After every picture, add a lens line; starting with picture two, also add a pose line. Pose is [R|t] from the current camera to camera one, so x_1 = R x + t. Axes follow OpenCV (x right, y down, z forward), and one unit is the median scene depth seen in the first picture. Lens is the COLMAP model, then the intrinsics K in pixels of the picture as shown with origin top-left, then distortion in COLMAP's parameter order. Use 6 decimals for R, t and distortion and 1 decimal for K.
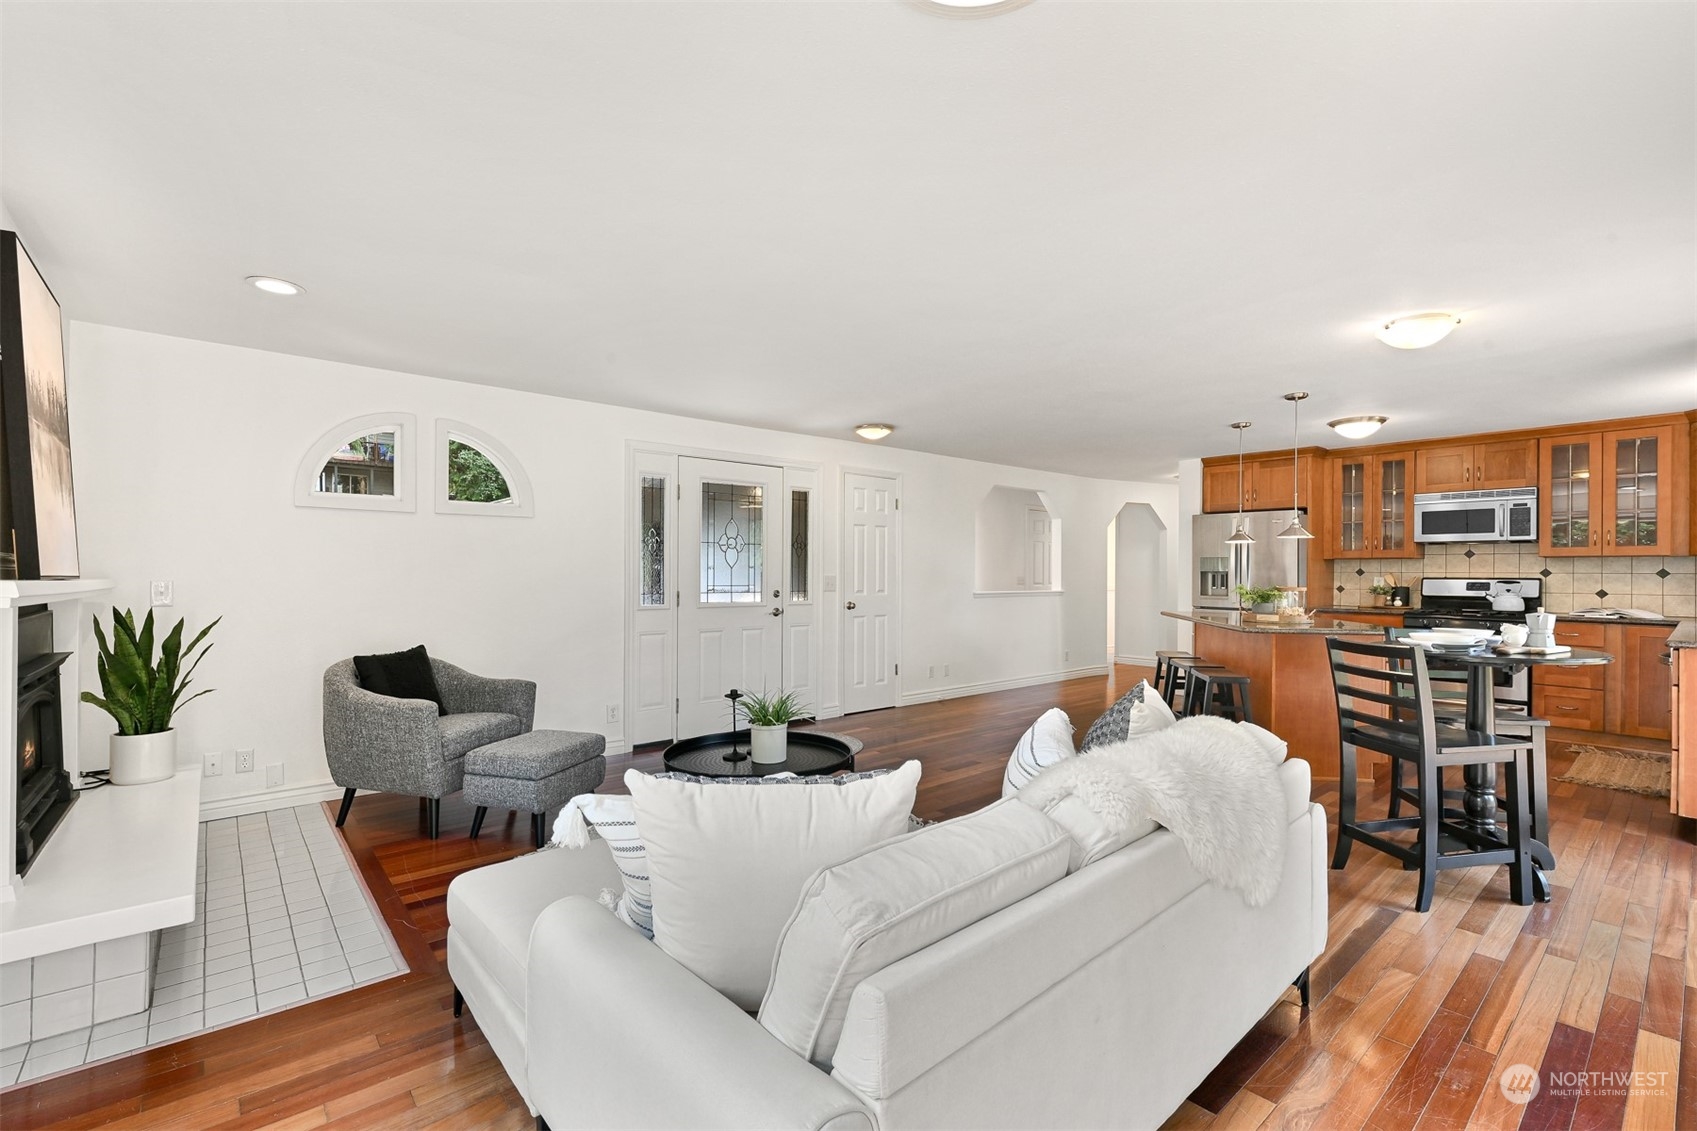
lens RADIAL K [[748.8, 0, 847.4], [0, 748.8, 570.5], [0, 0, 1]] dist [0.000386, 0.000031]
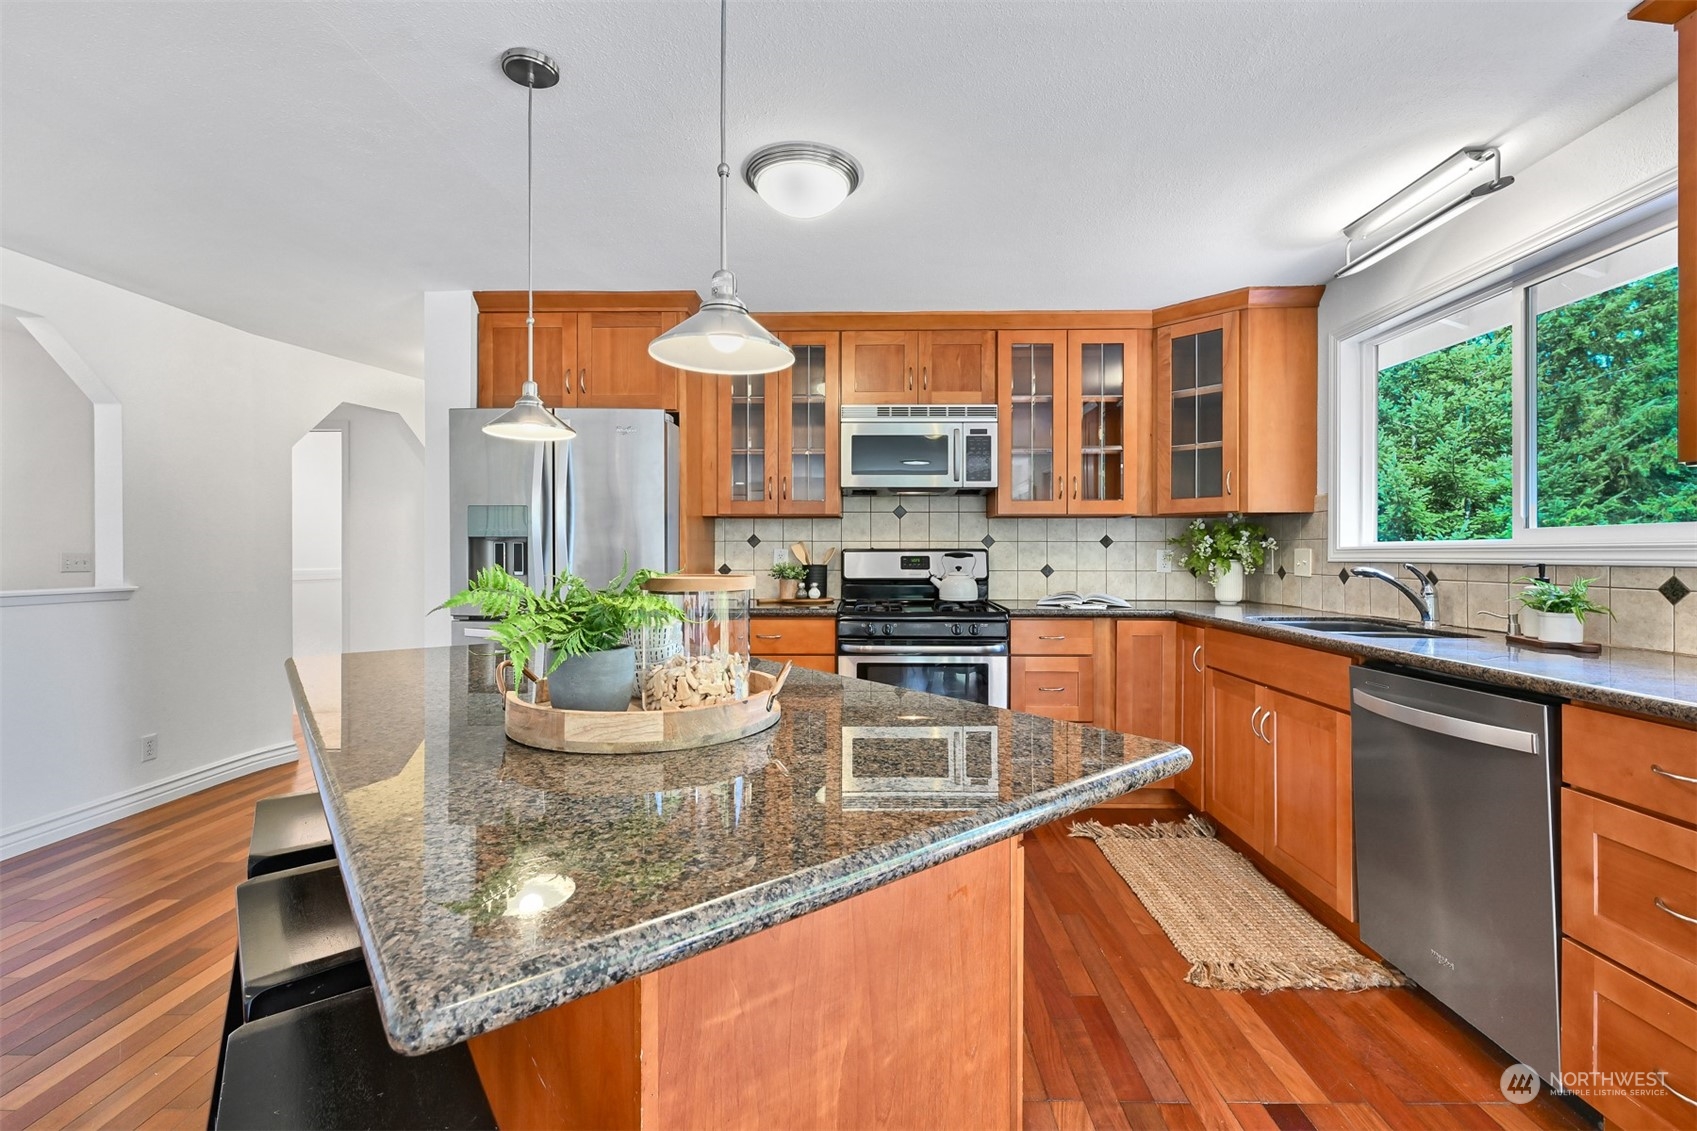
lens RADIAL K [[748.8, 0, 860.7], [0, 748.8, 551.2], [0, 0, 1]] dist [0.000386, 0.000031]
pose [[0.666072, -0.003335, 0.745880, 0.350021], [0.000959, 0.999993, 0.003615, 0.009779], [-0.745887, -0.001692, 0.666070, 0.628870]]
